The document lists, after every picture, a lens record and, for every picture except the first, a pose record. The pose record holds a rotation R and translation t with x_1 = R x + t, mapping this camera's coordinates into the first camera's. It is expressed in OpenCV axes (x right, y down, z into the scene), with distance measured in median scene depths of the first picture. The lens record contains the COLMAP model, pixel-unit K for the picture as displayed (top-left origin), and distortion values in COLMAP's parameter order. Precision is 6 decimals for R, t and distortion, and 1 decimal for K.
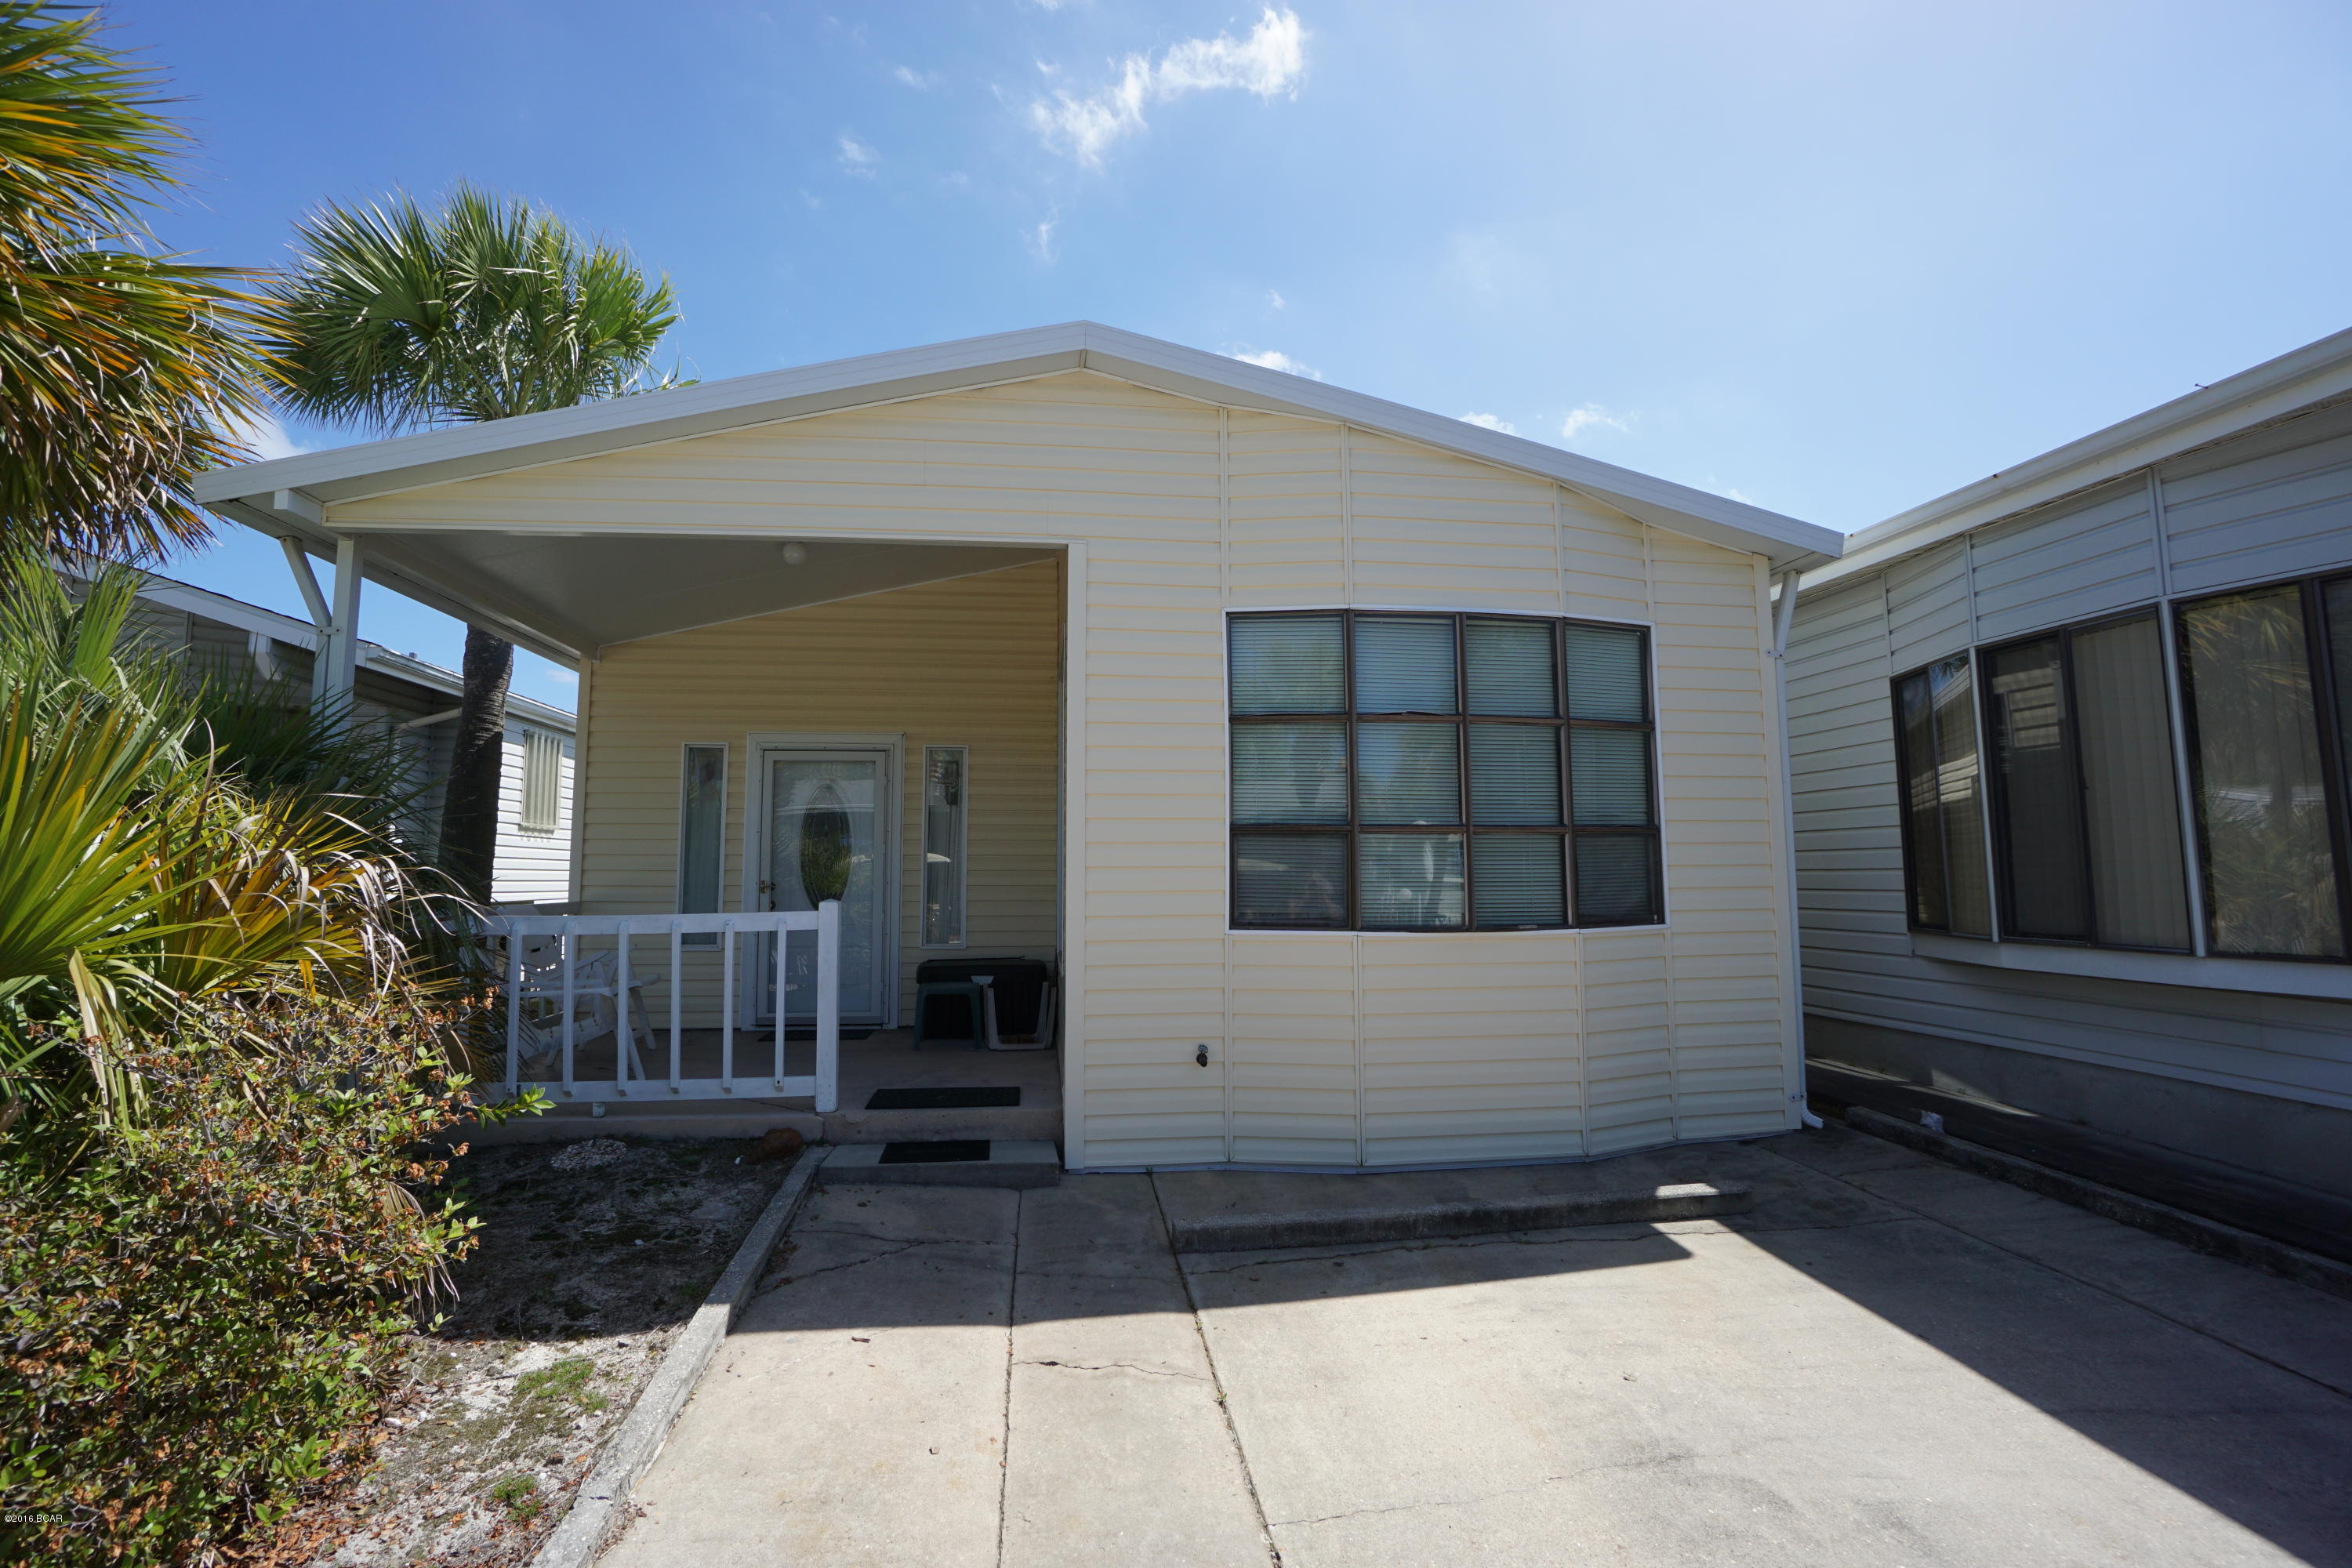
lens RADIAL K [[1036.2, 0, 1168.3], [0, 1036.2, 768.8], [0, 0, 1]] dist [-0.065393, 0.023047]
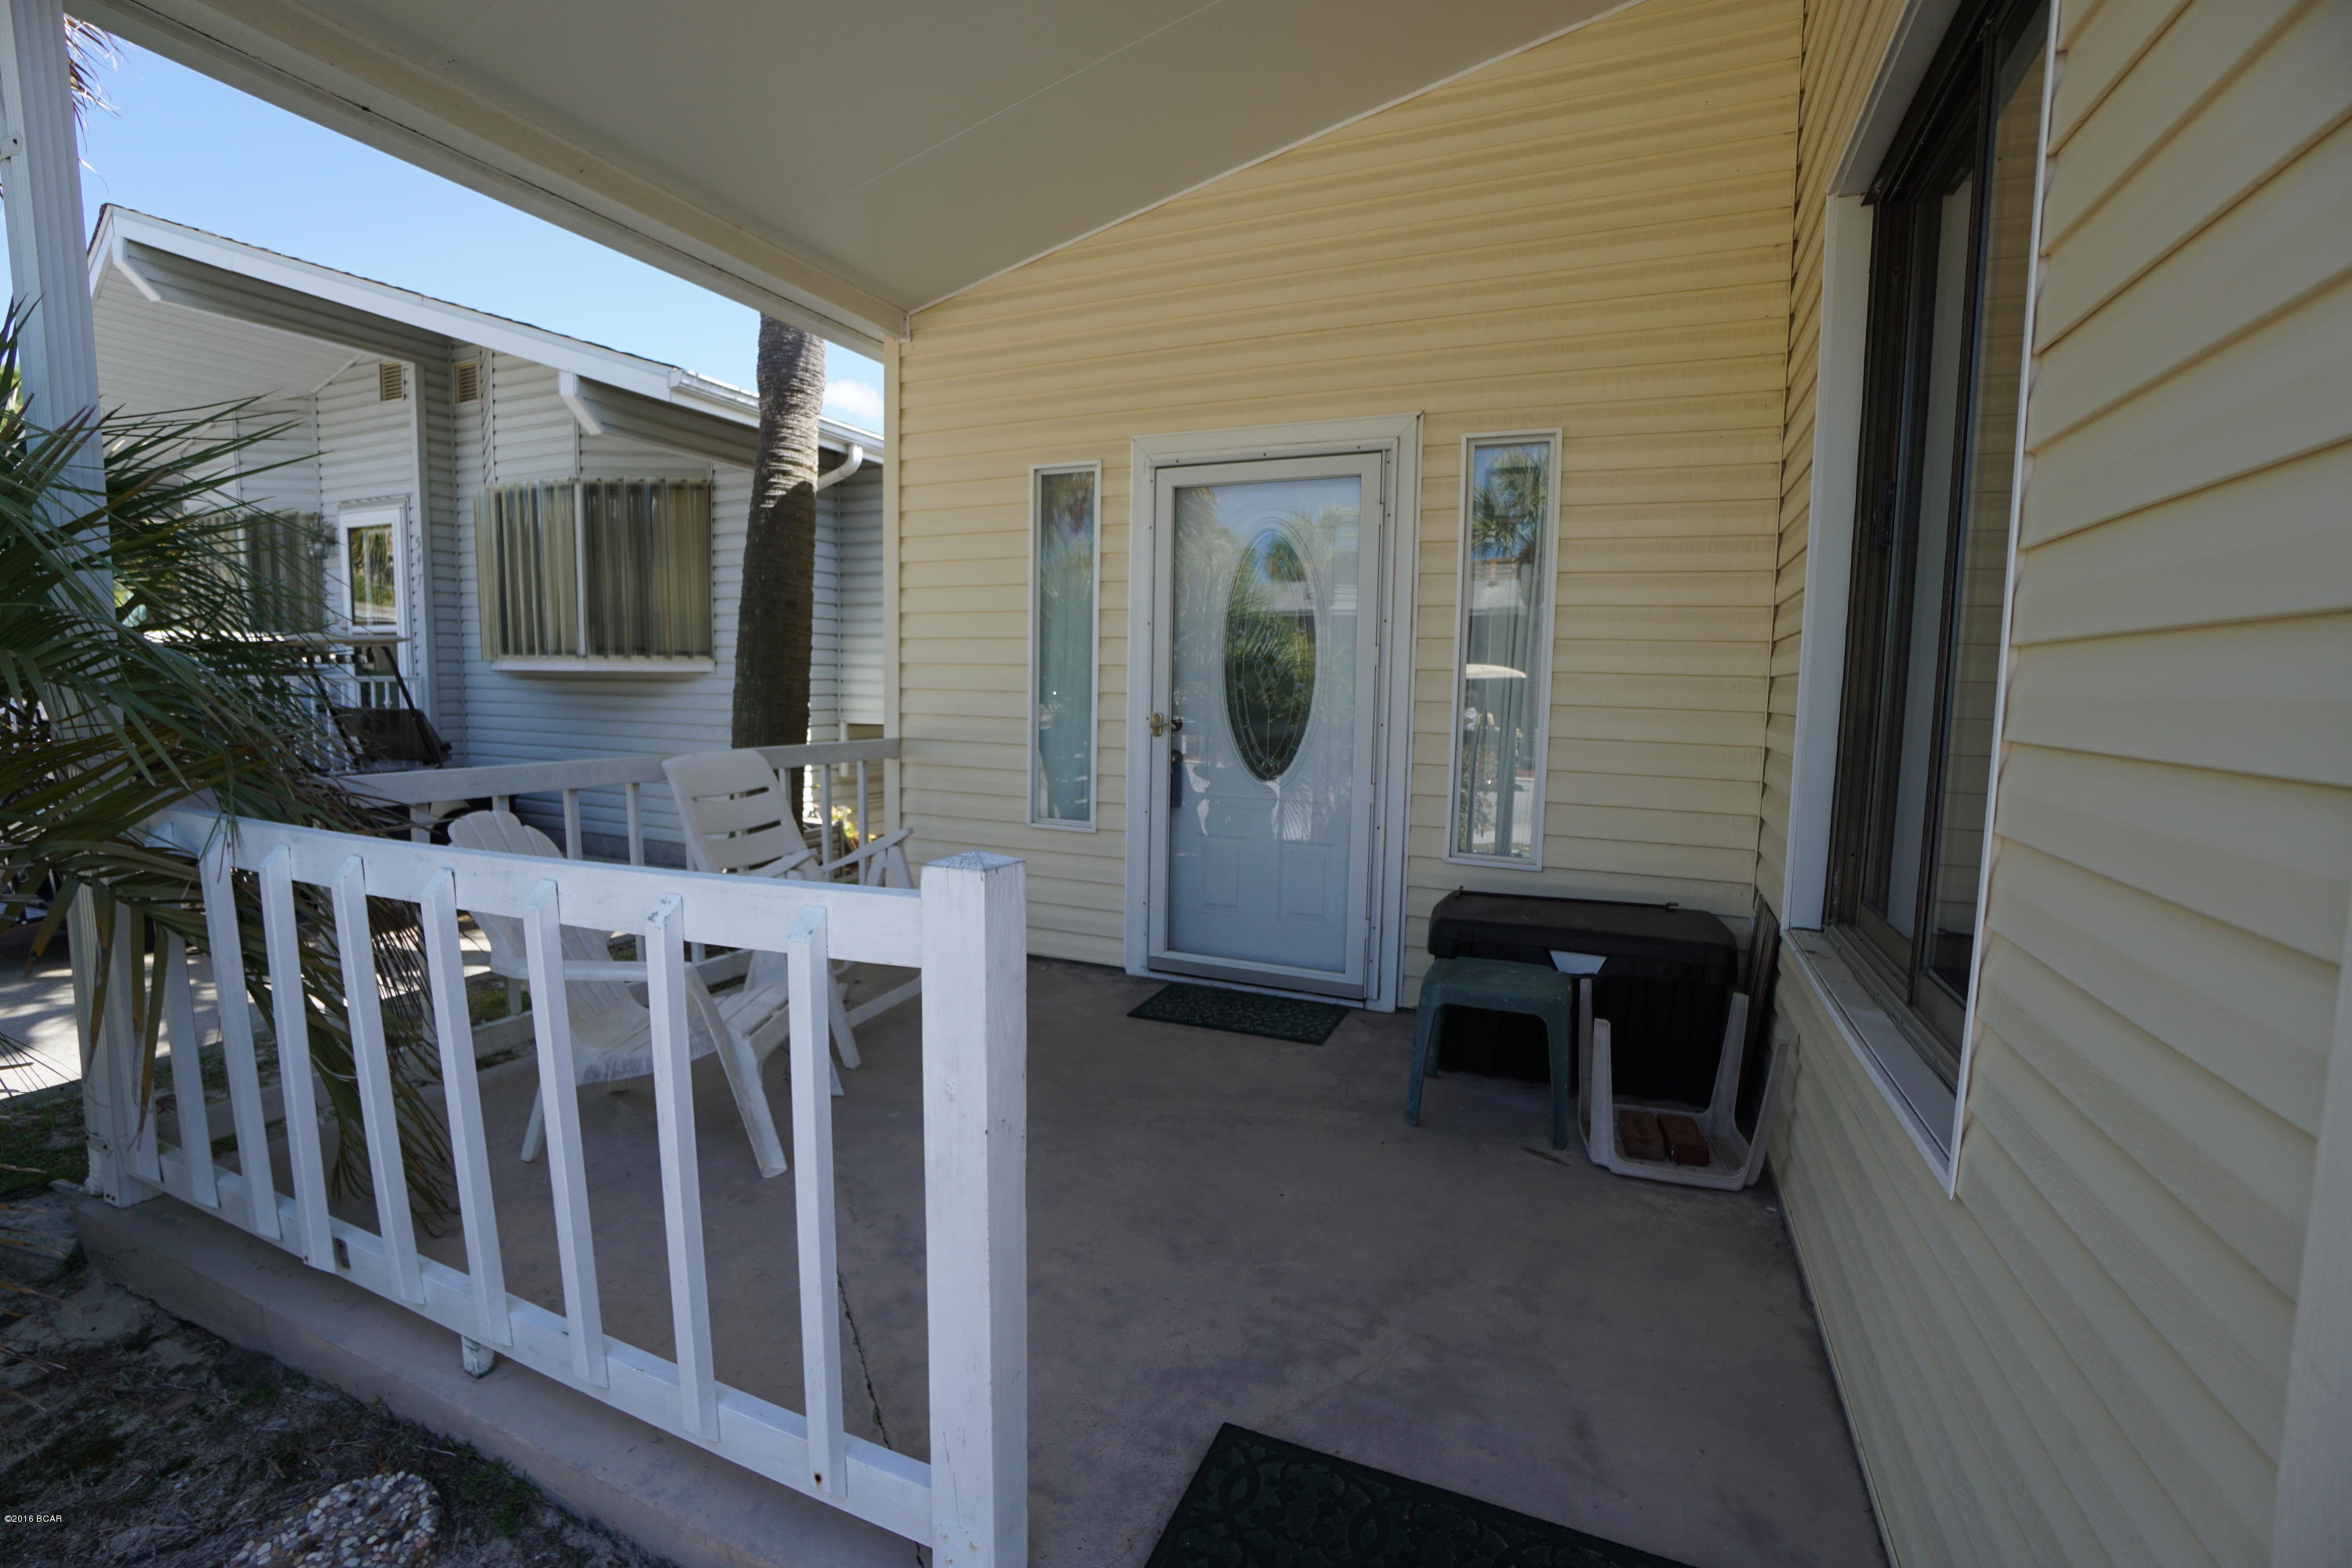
lens RADIAL K [[1036.2, 0, 1172.9], [0, 1036.2, 787.1], [0, 0, 1]] dist [-0.065393, 0.023047]
pose [[0.861715, 0.072539, -0.502181, -0.160789], [0.030998, 0.980353, 0.194801, 0.059383], [0.506446, -0.183430, 0.842536, 0.784205]]
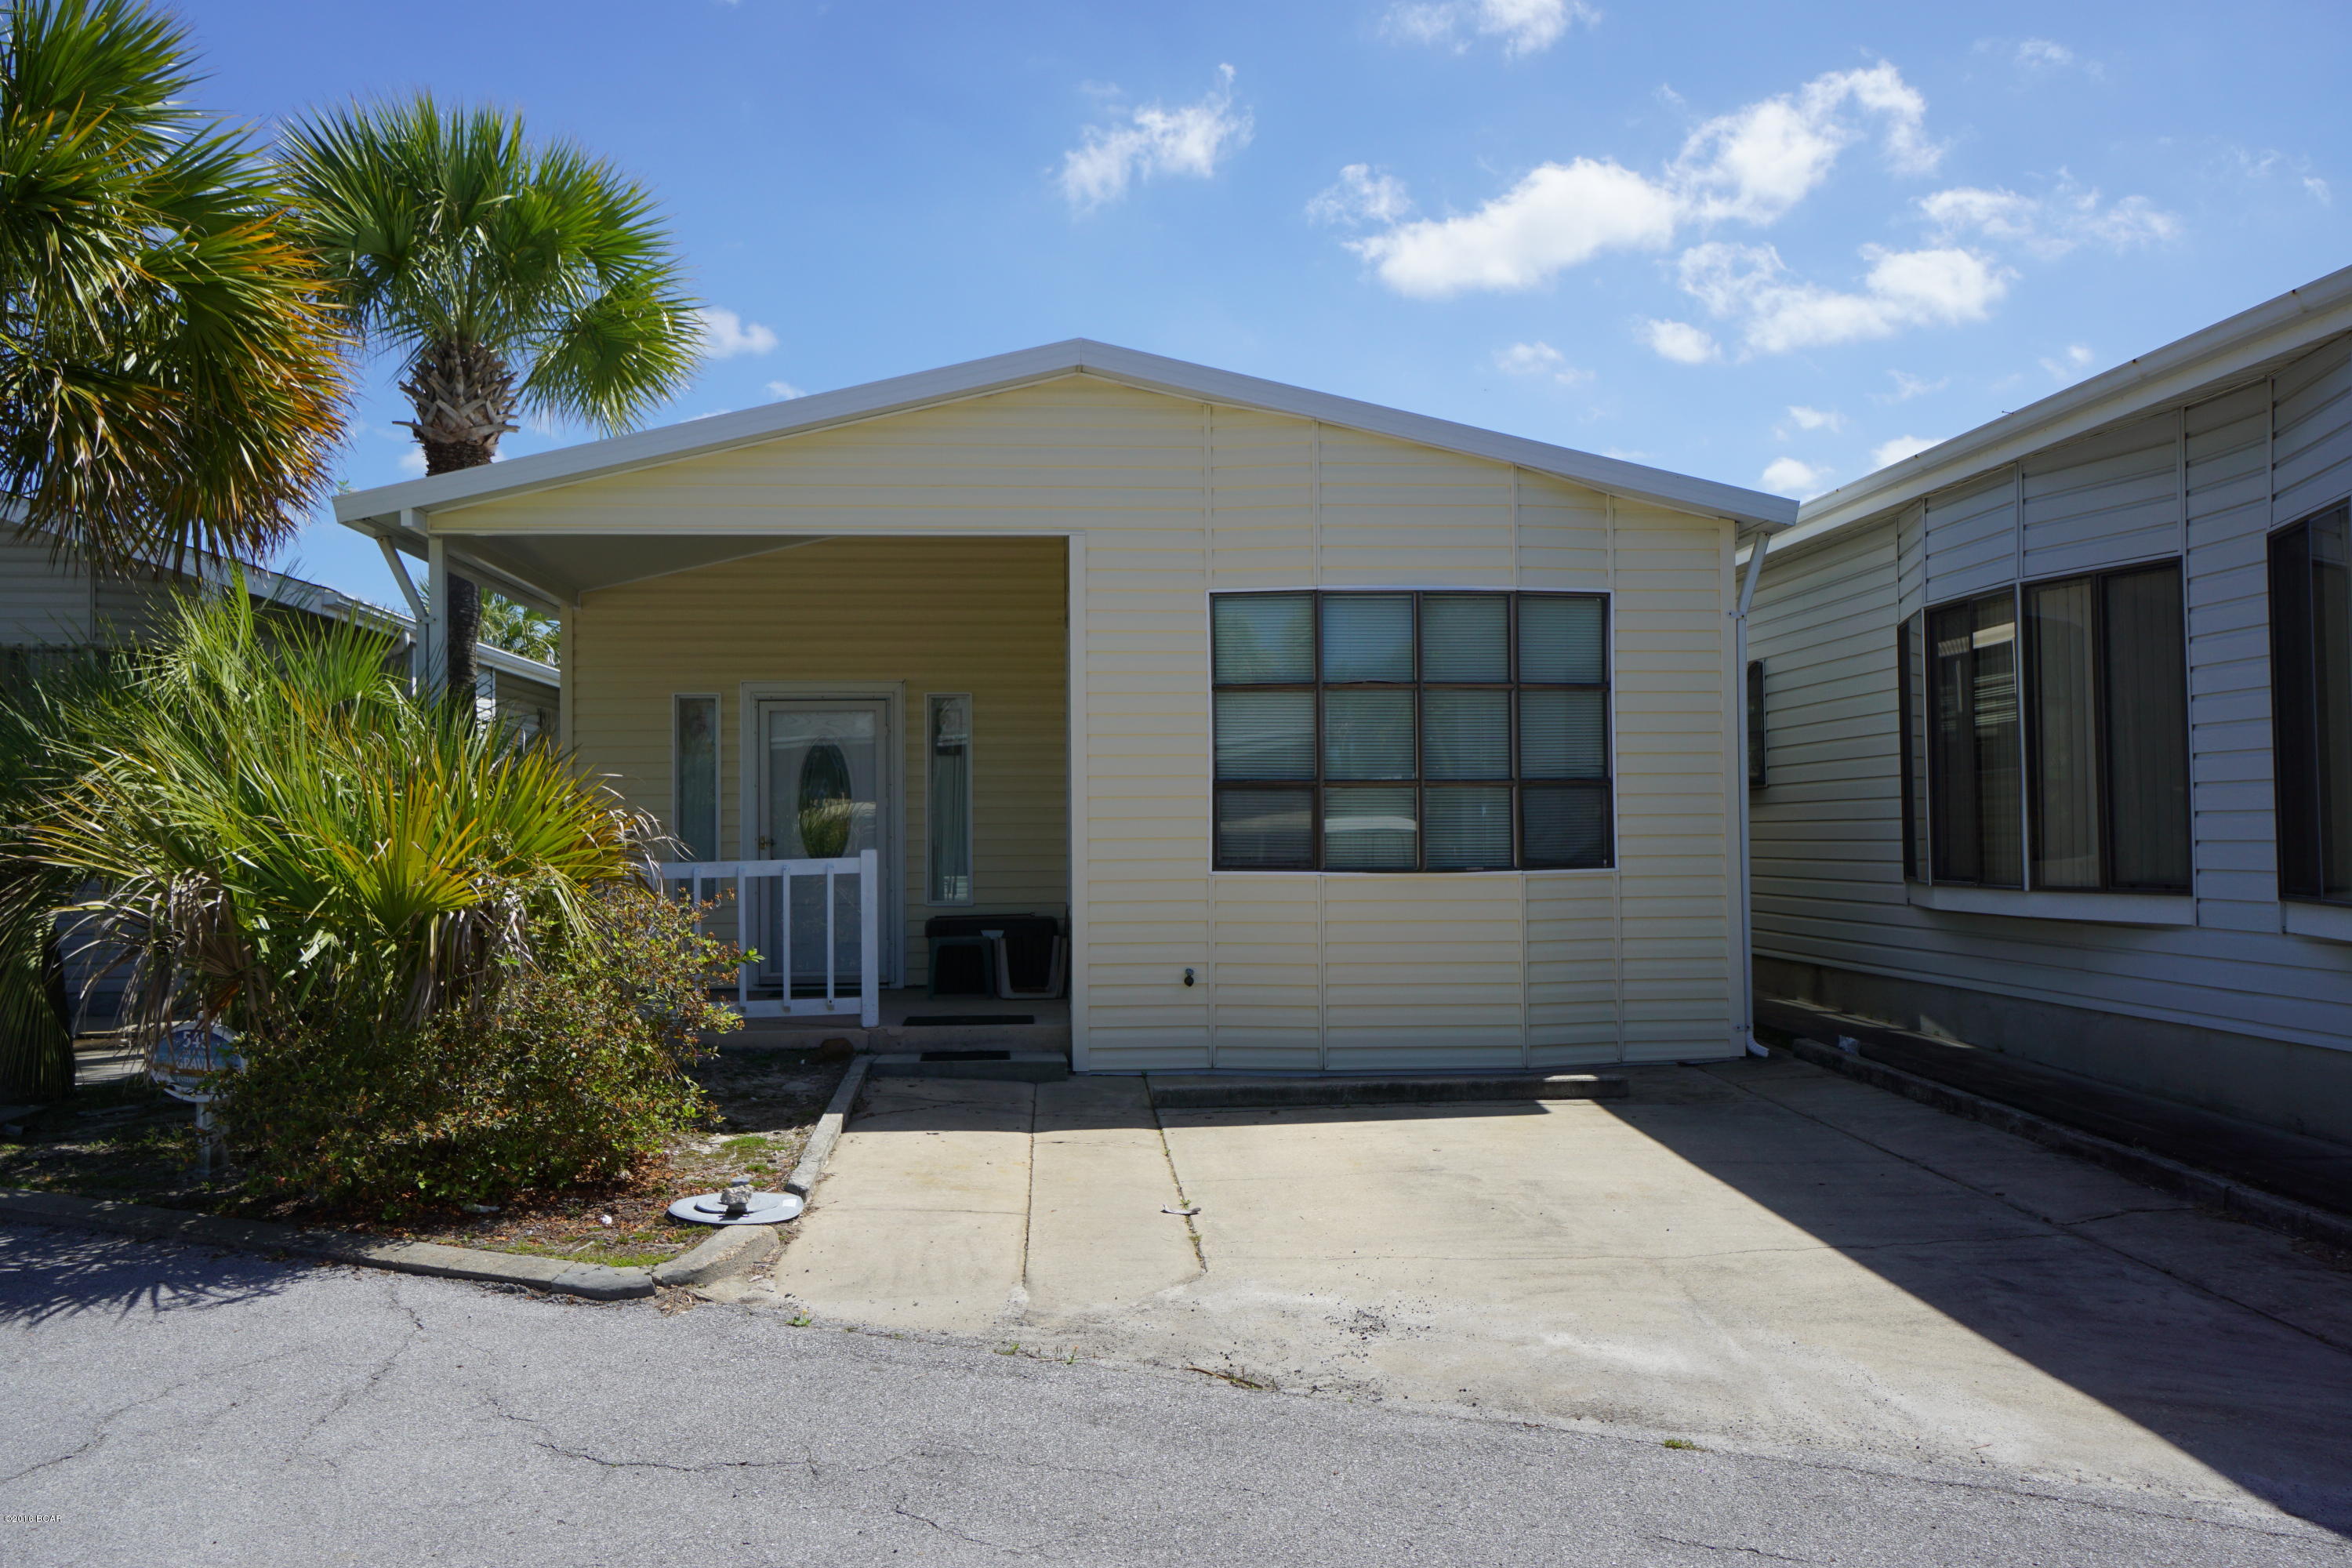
lens RADIAL K [[1755.8, 0, 1180.1], [0, 1755.8, 778.8], [0, 0, 1]] dist [0.010263, 0.002562]
pose [[0.998766, -0.007230, -0.049142, 0.114912], [0.010541, 0.997666, 0.067462, -0.077172], [0.048540, -0.067897, 0.996511, -0.913610]]
